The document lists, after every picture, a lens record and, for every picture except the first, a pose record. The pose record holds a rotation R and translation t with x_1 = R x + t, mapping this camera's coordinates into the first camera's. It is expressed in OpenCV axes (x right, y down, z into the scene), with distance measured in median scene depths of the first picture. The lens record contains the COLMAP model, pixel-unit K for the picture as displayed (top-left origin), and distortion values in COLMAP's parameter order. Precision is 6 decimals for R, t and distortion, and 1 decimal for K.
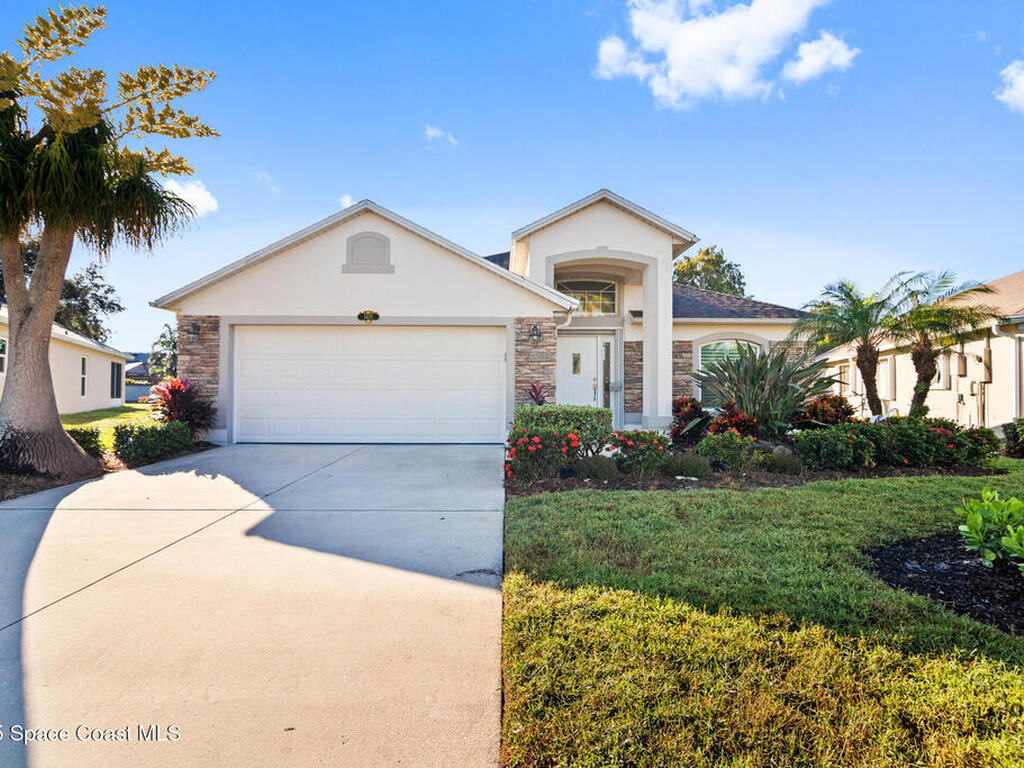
lens RADIAL K [[523.8, 0, 533.0], [0, 523.8, 384.9], [0, 0, 1]] dist [-0.000090, -0.001069]
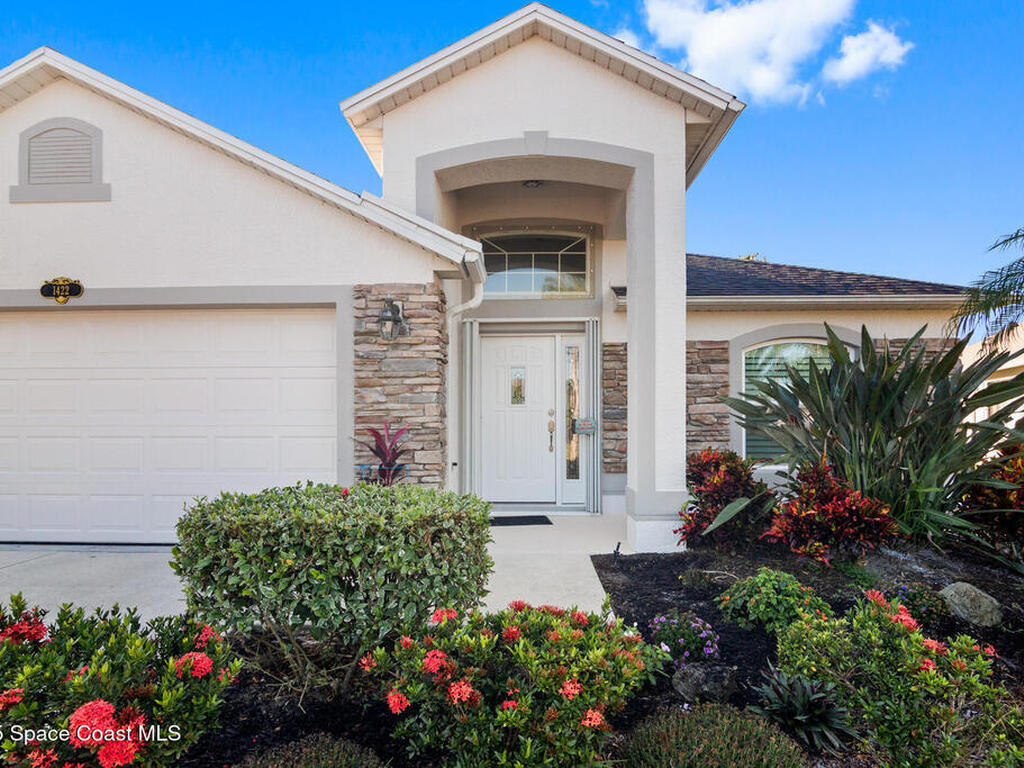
lens RADIAL K [[467.9, 0, 537.5], [0, 467.9, 446.6], [0, 0, 1]] dist [-0.014771, 0.000219]
pose [[0.998018, -0.000127, -0.062925, 0.148132], [0.001990, 0.999561, 0.029549, 0.005703], [0.062893, -0.029616, 0.997581, 0.535327]]
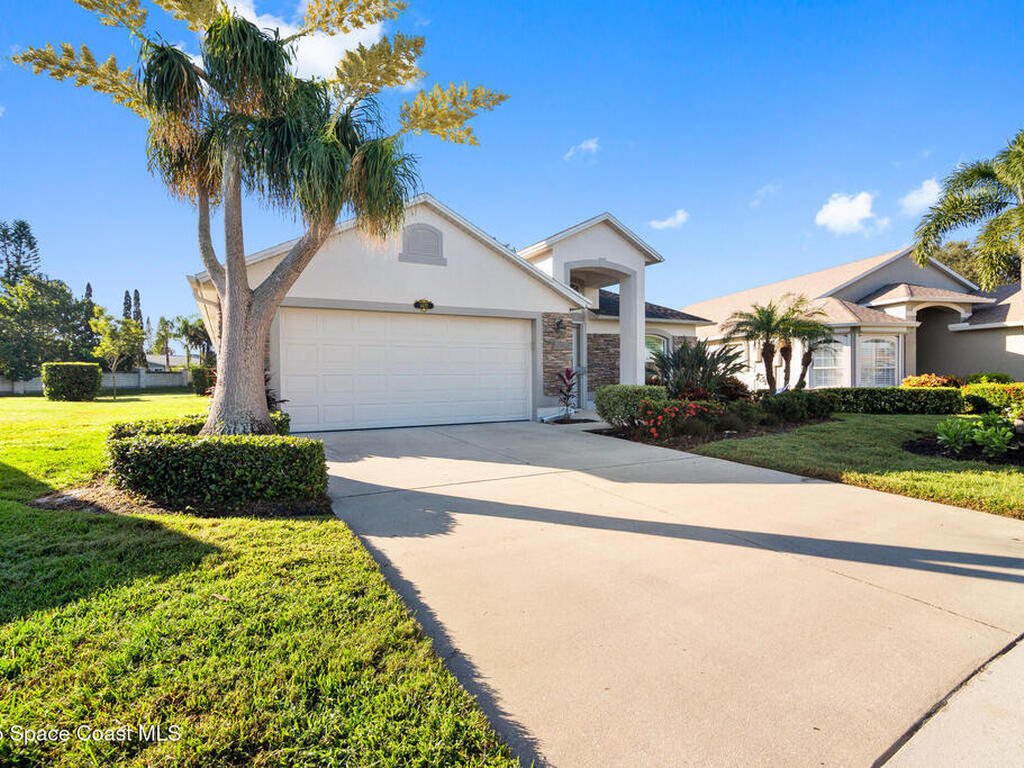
lens RADIAL K [[523.8, 0, 533.0], [0, 523.8, 384.9], [0, 0, 1]] dist [-0.000090, -0.001069]
pose [[0.887017, -0.018677, 0.461360, -0.551445], [0.005047, 0.999514, 0.030759, -0.001983], [-0.461710, -0.024955, 0.886680, -0.031420]]
